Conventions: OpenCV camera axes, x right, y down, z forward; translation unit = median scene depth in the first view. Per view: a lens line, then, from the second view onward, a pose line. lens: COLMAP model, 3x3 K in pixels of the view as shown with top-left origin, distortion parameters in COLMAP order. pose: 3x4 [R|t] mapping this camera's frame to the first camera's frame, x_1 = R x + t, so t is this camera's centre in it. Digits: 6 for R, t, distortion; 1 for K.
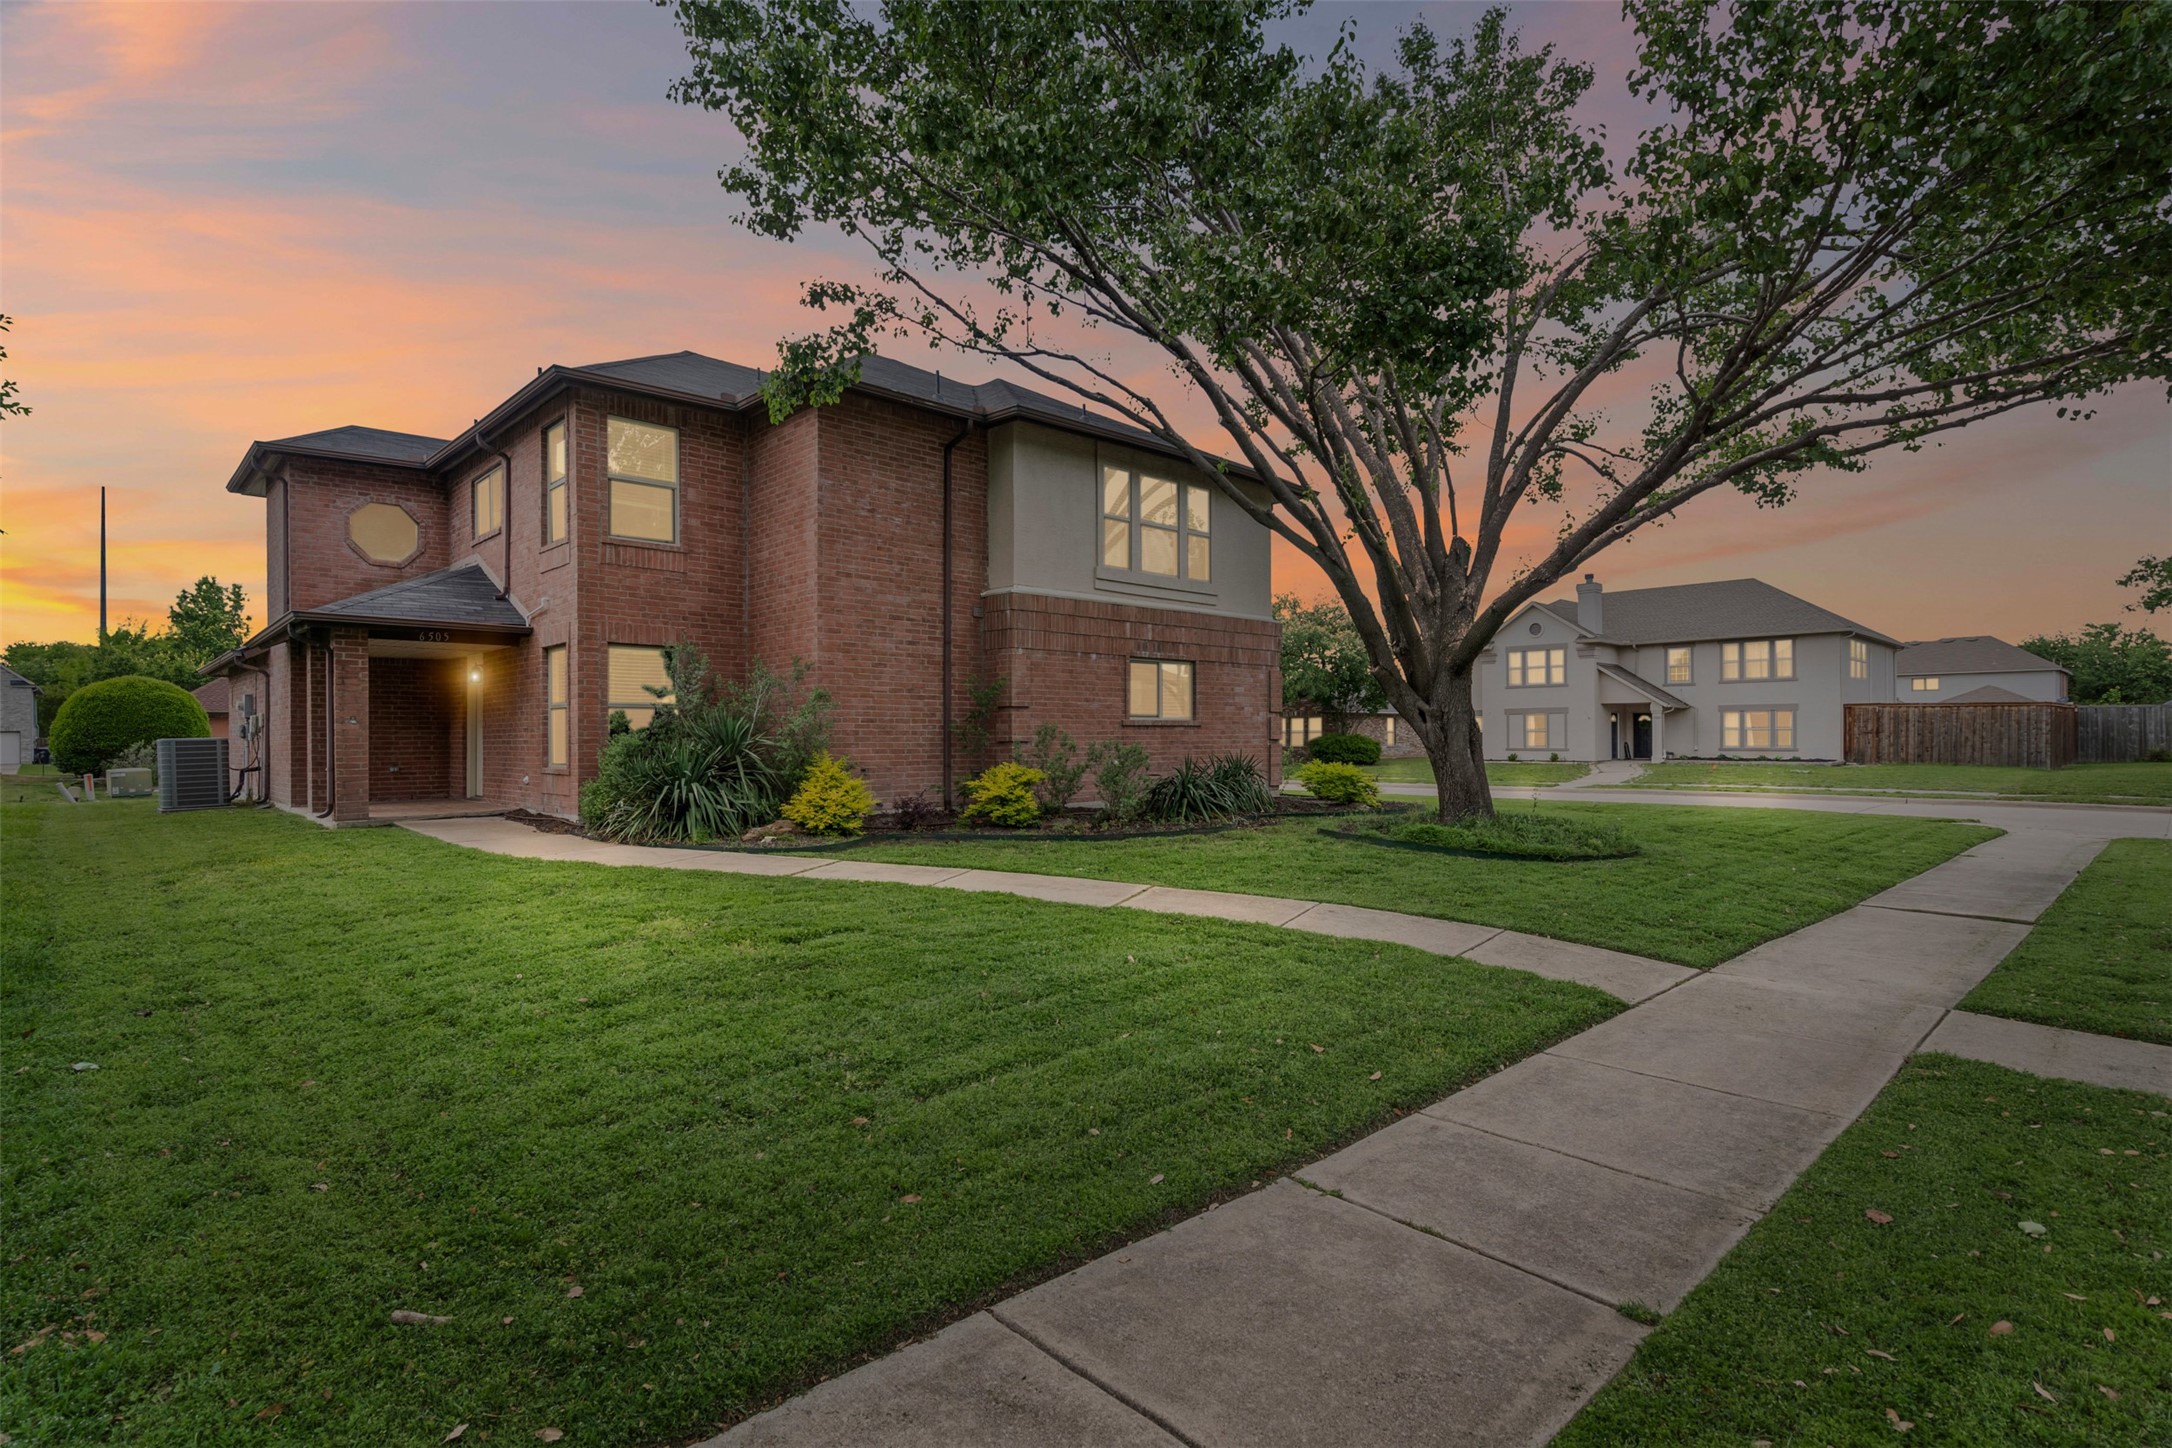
lens RADIAL K [[1080.1, 0, 1086.0], [0, 1080.1, 724.0], [0, 0, 1]] dist [-0.000766, -0.000170]
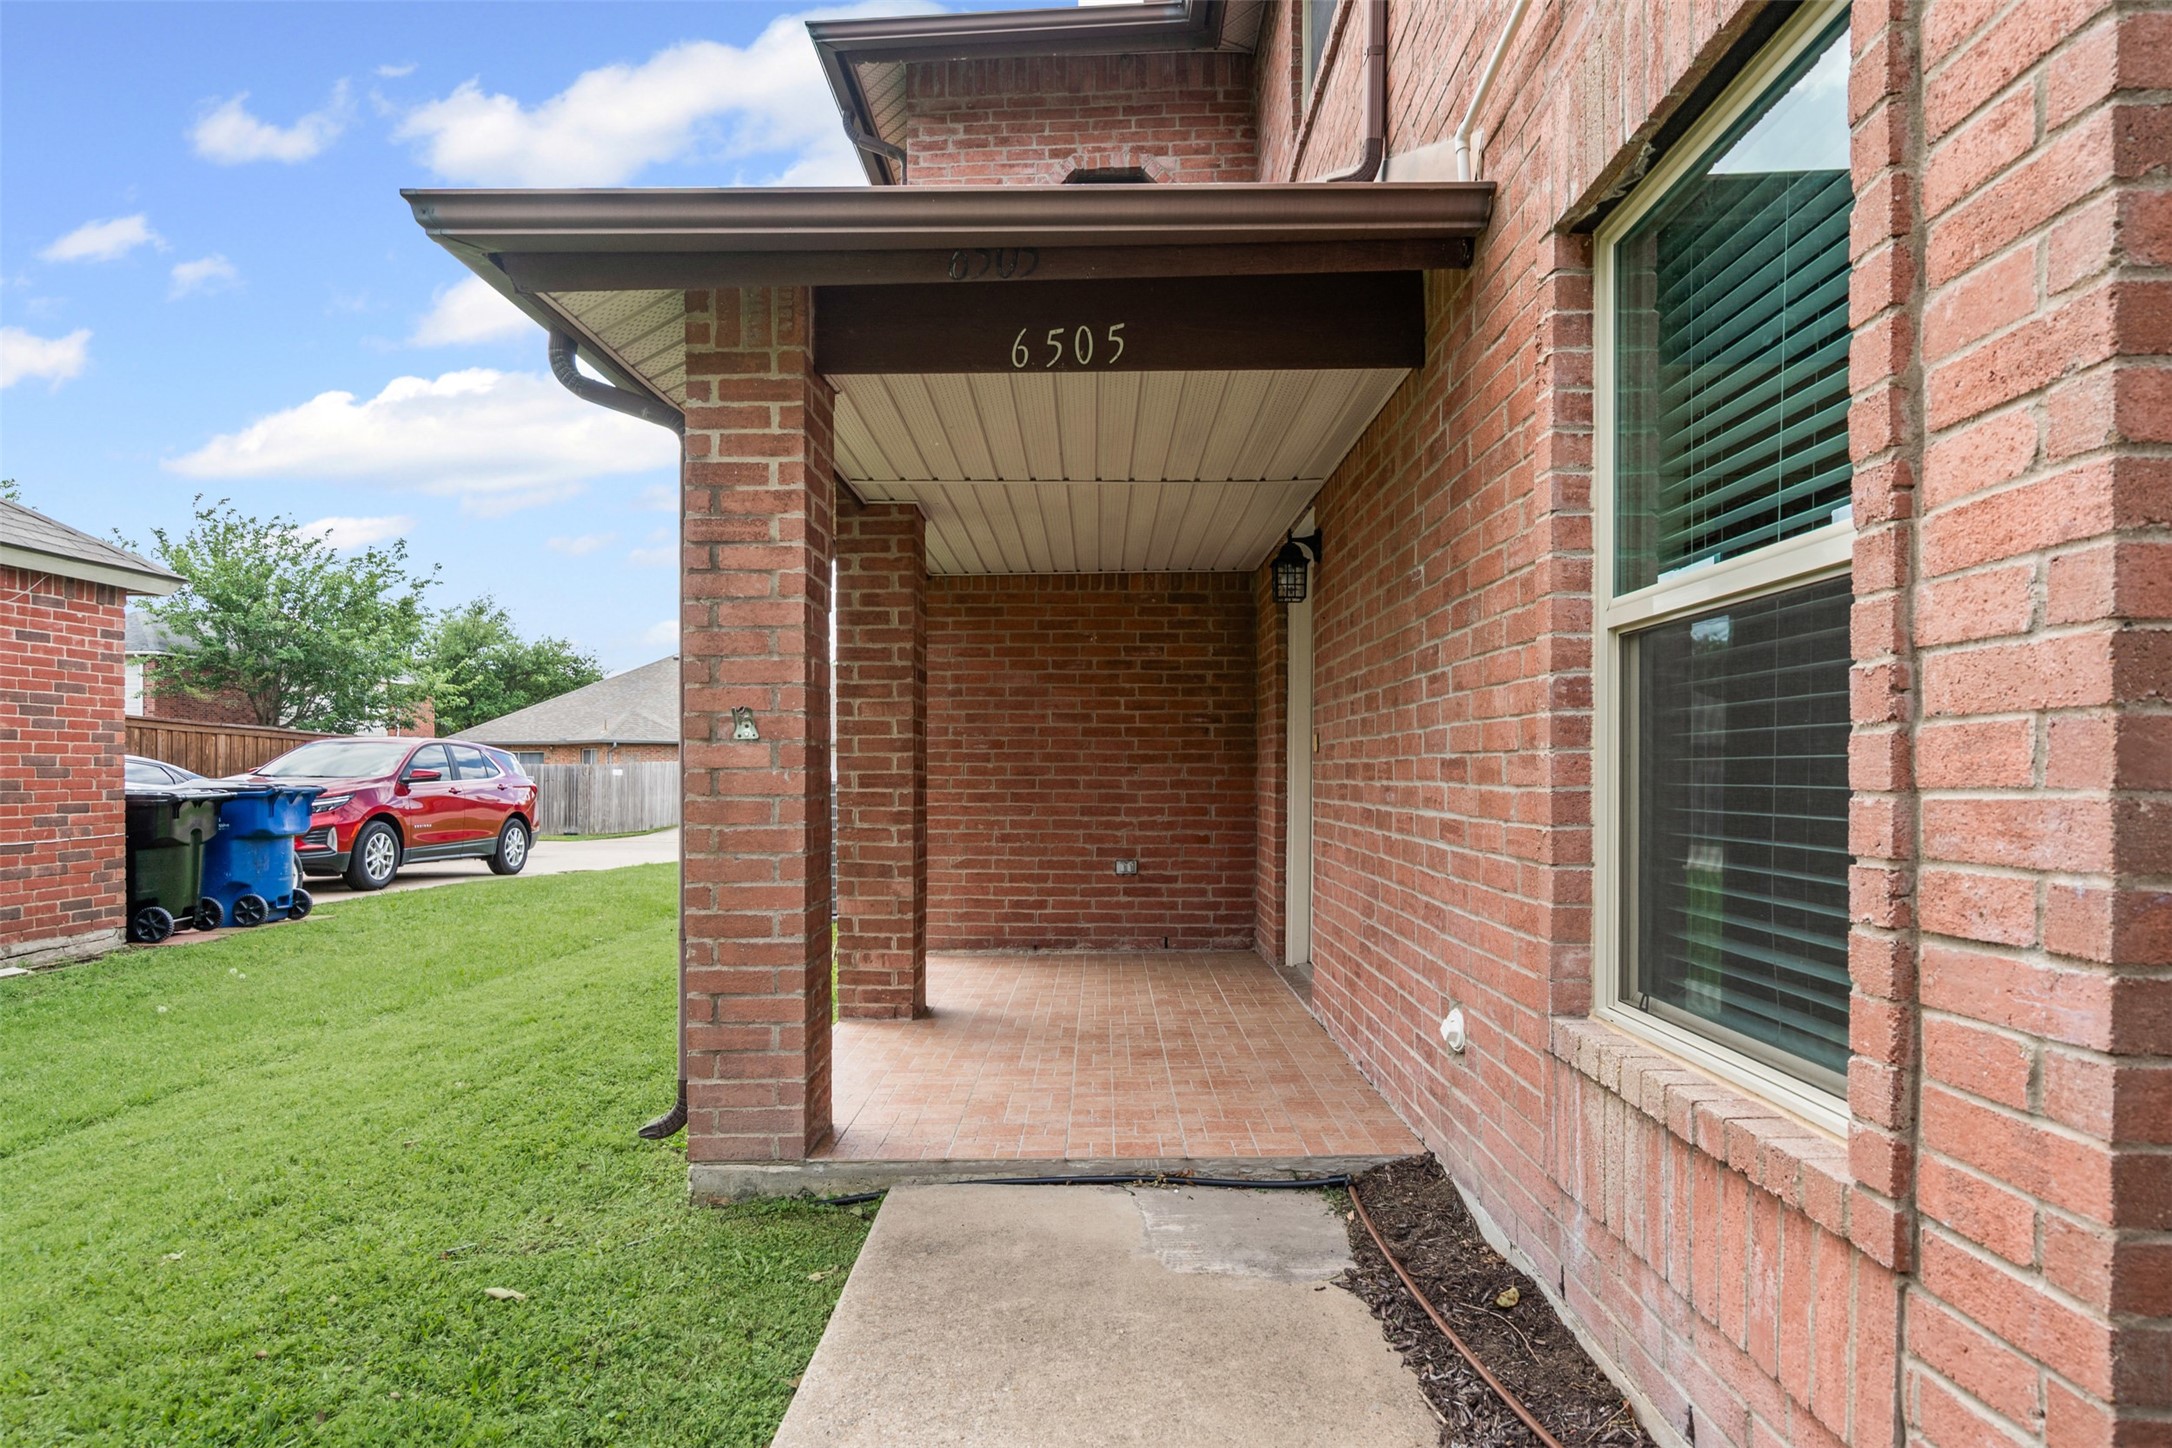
lens RADIAL K [[1168.4, 0, 1079.5], [0, 1168.4, 768.1], [0, 0, 1]] dist [0.021840, 0.000055]
pose [[0.708573, 0.005592, -0.705616, -0.421727], [0.003481, 0.999929, 0.011421, 0.002923], [0.705629, -0.010548, 0.708503, 0.812234]]
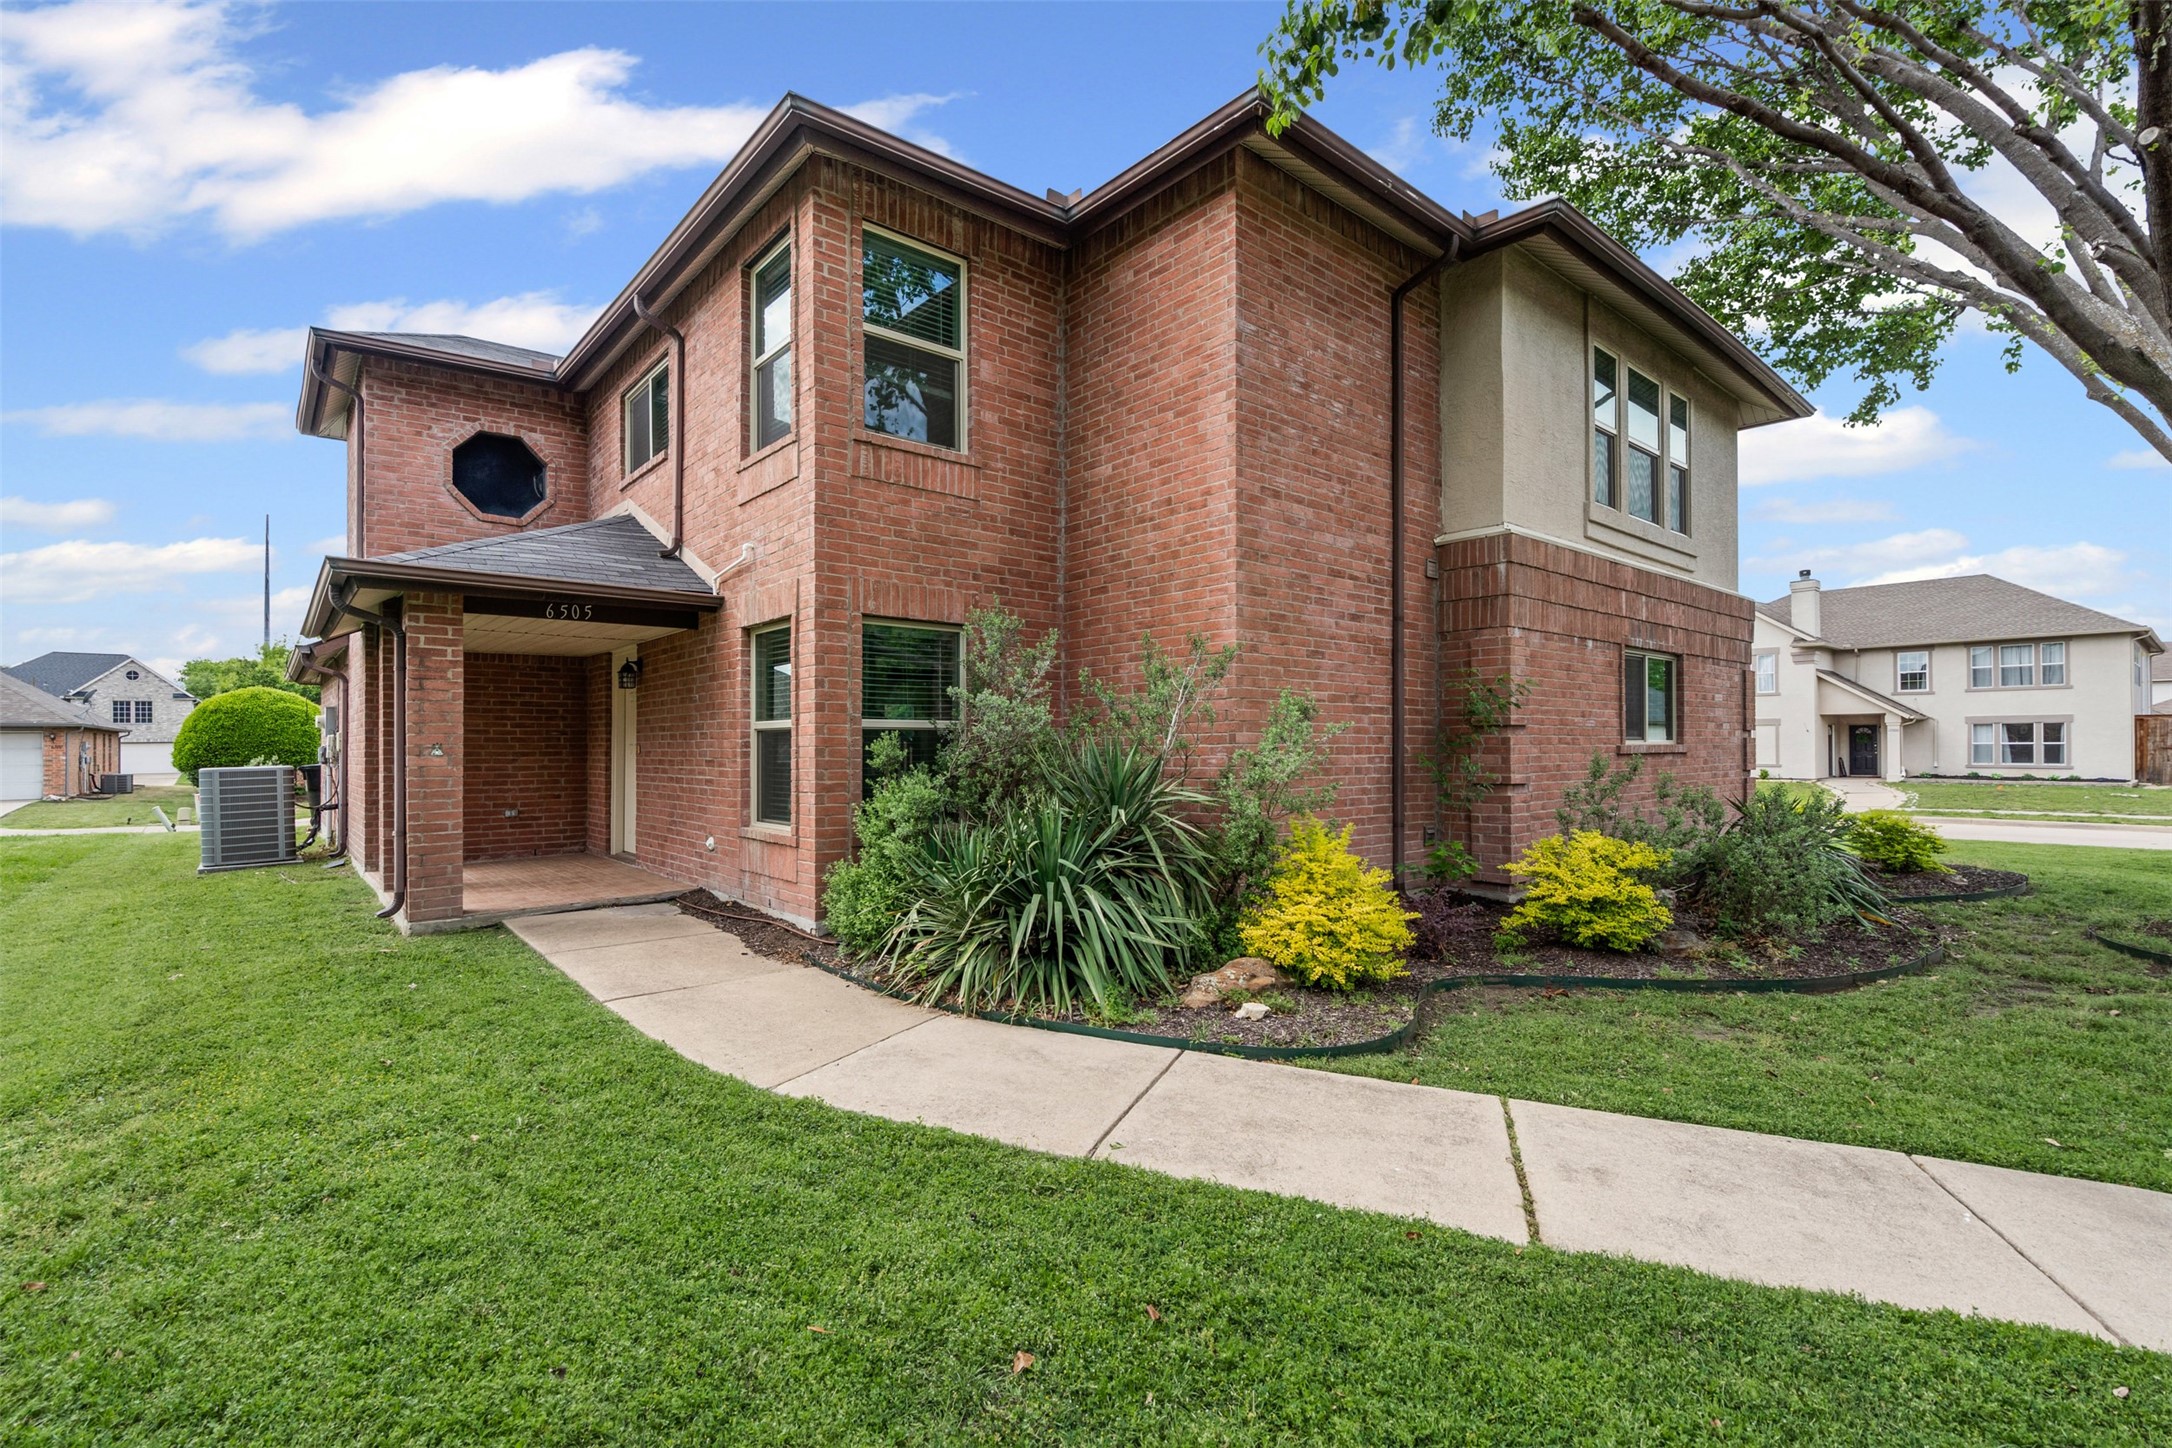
lens RADIAL K [[990.6, 0, 1077.8], [0, 990.6, 726.4], [0, 0, 1]] dist [-0.011558, 0.000098]
pose [[0.998212, 0.000091, -0.059773, -0.274004], [-0.000431, 0.999984, -0.005667, -0.012480], [0.059771, 0.005682, 0.998196, 0.445365]]
